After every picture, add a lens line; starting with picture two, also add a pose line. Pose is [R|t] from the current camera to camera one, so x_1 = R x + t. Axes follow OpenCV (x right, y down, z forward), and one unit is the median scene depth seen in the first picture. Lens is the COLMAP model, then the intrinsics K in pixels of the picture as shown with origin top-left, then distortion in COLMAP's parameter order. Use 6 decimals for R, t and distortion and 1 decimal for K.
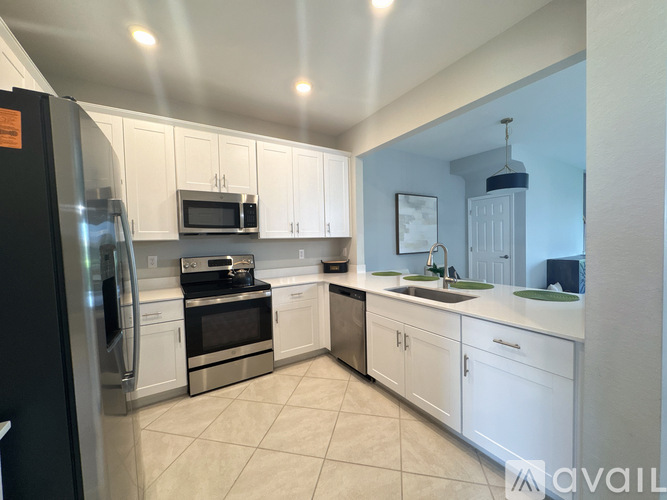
lens RADIAL K [[265.9, 0, 333.5], [0, 265.9, 250.0], [0, 0, 1]] dist [-0.000179, -0.000048]
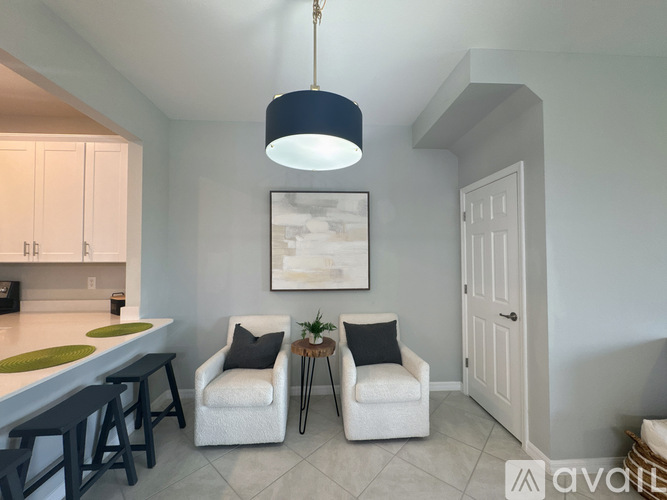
lens RADIAL K [[265.9, 0, 333.5], [0, 265.9, 250.0], [0, 0, 1]] dist [-0.000179, -0.000048]
pose [[0.874274, 0.011725, -0.485291, 0.647921], [-0.037602, 0.998340, -0.043622, -0.054281], [0.483974, 0.056385, 0.873264, 0.524399]]
